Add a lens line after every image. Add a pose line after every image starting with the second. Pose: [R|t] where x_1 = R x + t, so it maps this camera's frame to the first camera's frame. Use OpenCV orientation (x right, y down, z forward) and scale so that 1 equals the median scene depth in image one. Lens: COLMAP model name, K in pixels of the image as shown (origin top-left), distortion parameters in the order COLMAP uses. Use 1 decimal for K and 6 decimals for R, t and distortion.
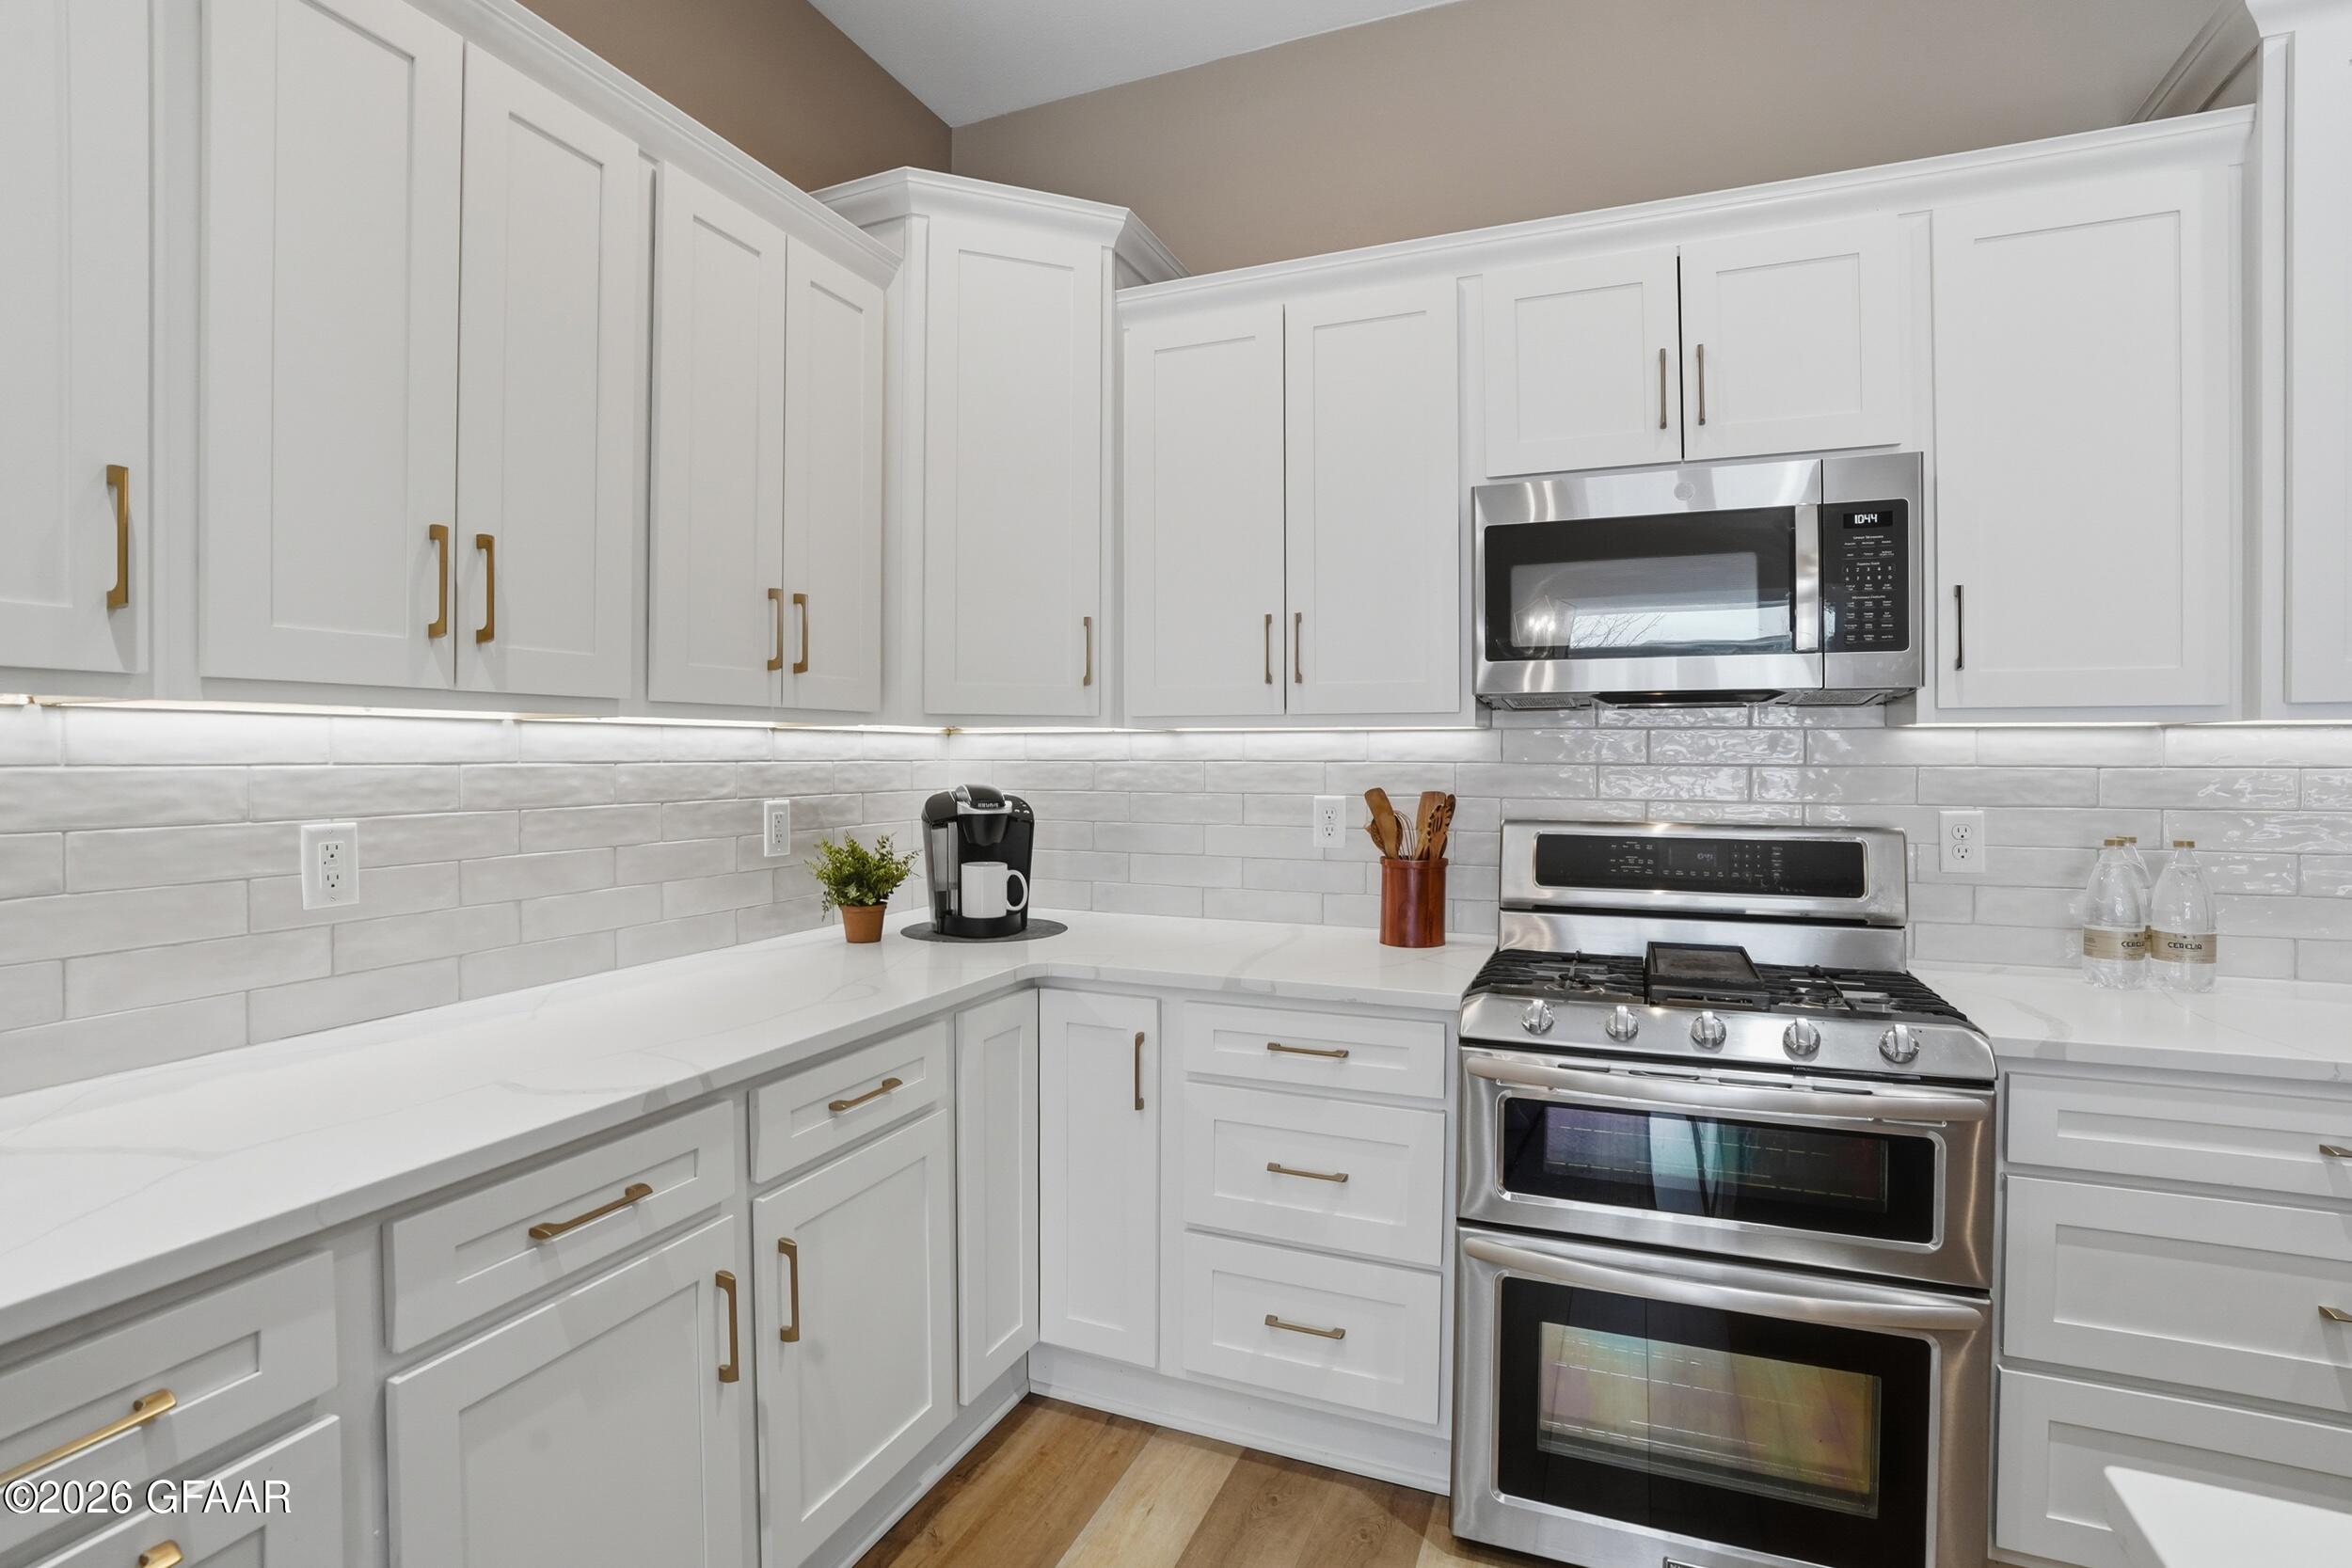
lens RADIAL K [[1093.2, 0, 1181.2], [0, 1093.2, 765.4], [0, 0, 1]] dist [-0.068583, 0.023715]
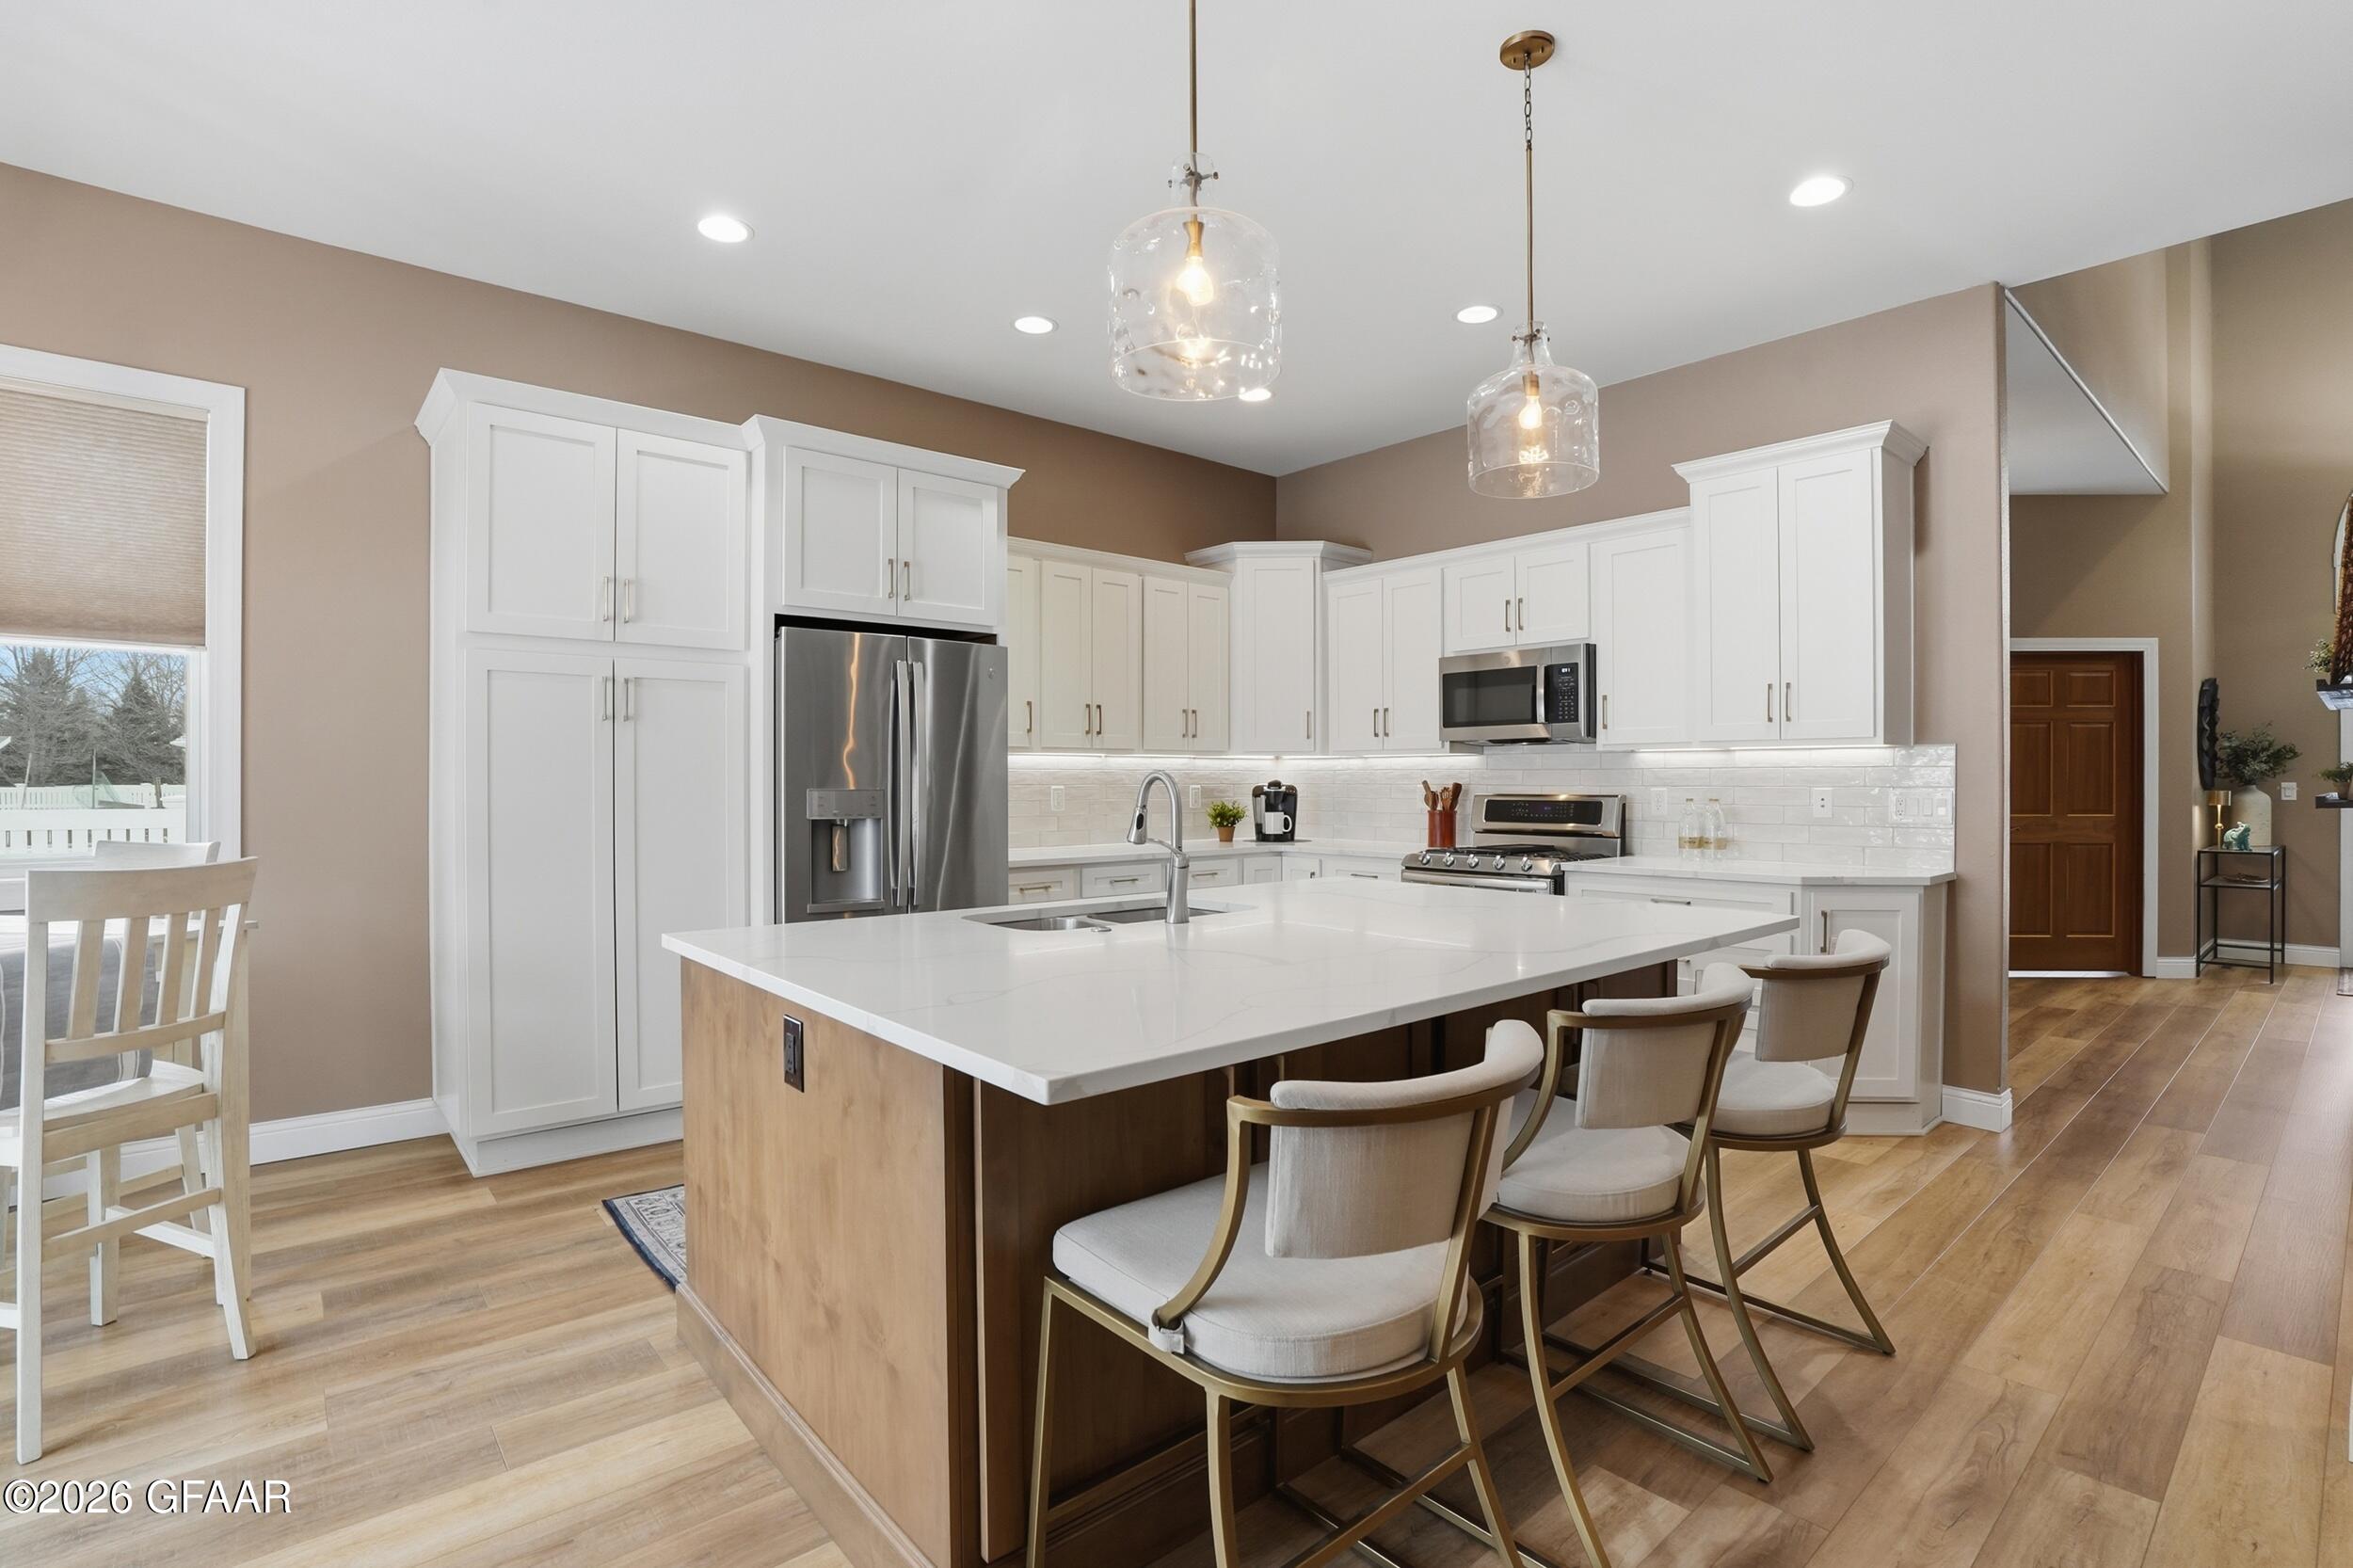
lens RADIAL K [[1095.7, 0, 1175.1], [0, 1095.7, 776.3], [0, 0, 1]] dist [-0.074640, 0.029195]
pose [[0.887376, -0.002856, -0.461037, 0.793166], [-0.002805, 0.999929, -0.011593, 0.042036], [0.461037, 0.011580, 0.887305, -1.340265]]
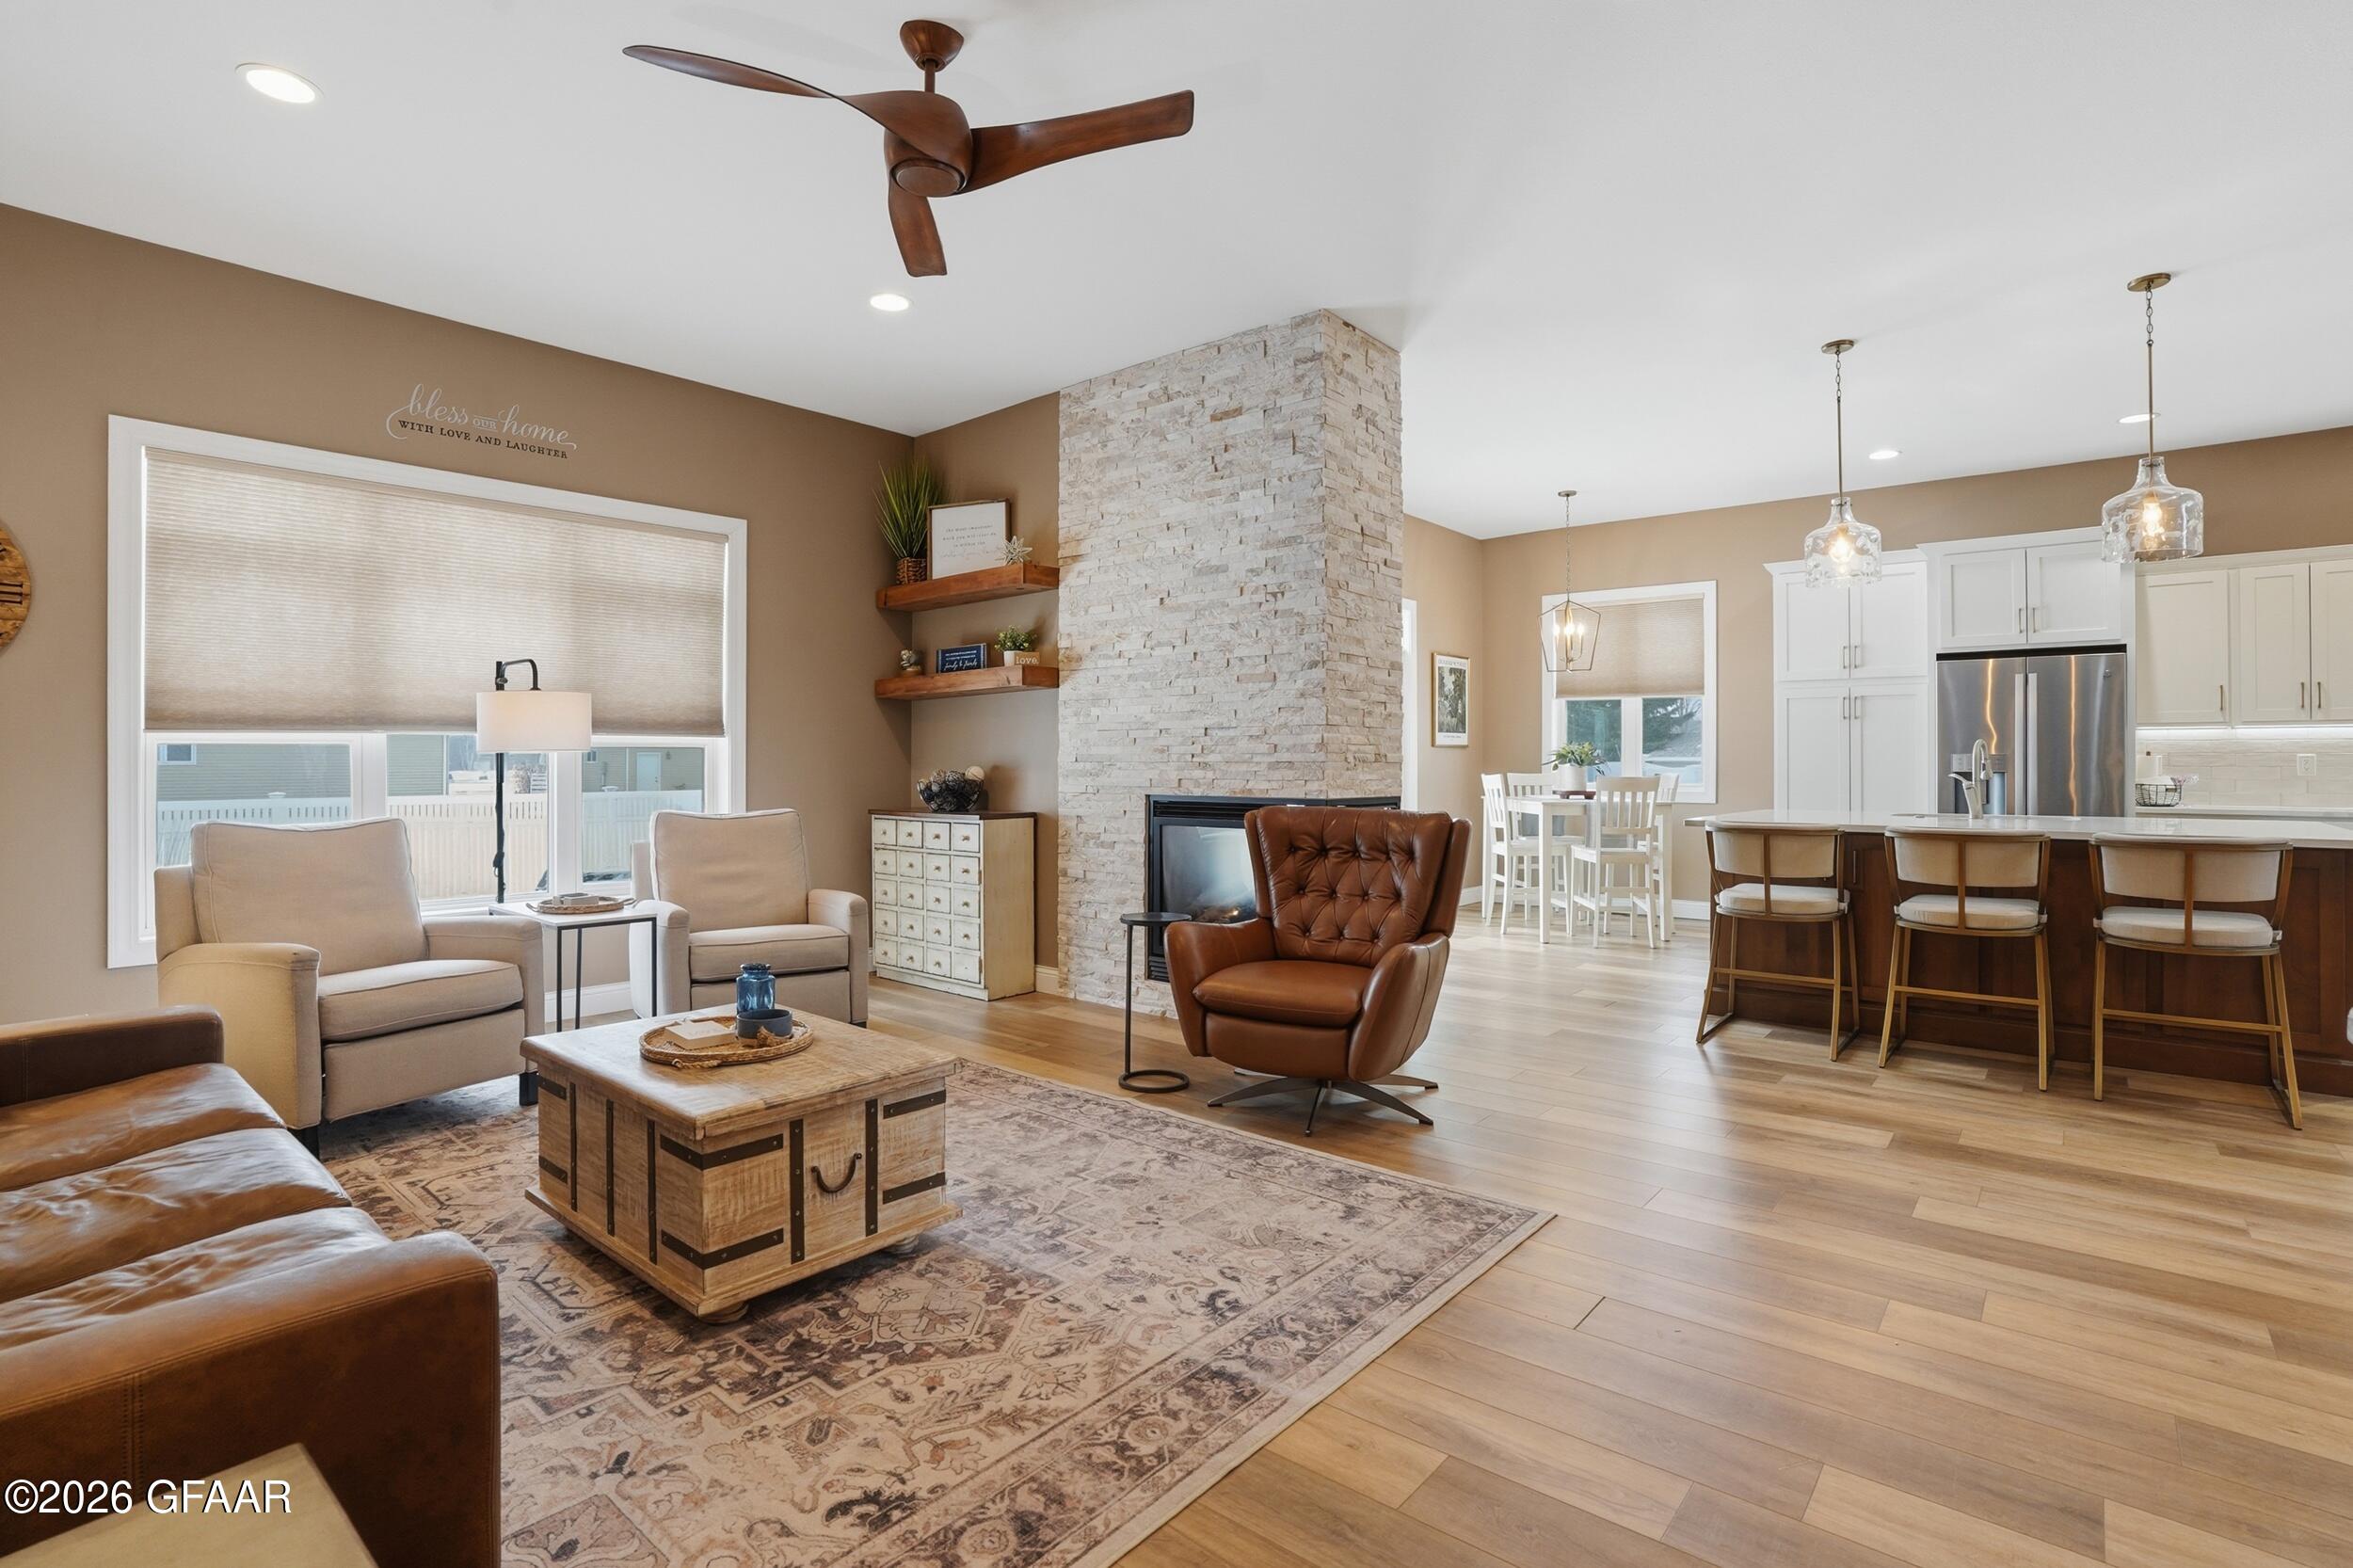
lens RADIAL K [[1107.9, 0, 1180.1], [0, 1107.9, 756.2], [0, 0, 1]] dist [-0.078204, 0.031624]
pose [[-0.309629, -0.009791, -0.950807, 2.820298], [-0.010315, 0.999923, -0.006938, 0.089345], [0.950801, 0.007660, -0.309706, -1.185984]]
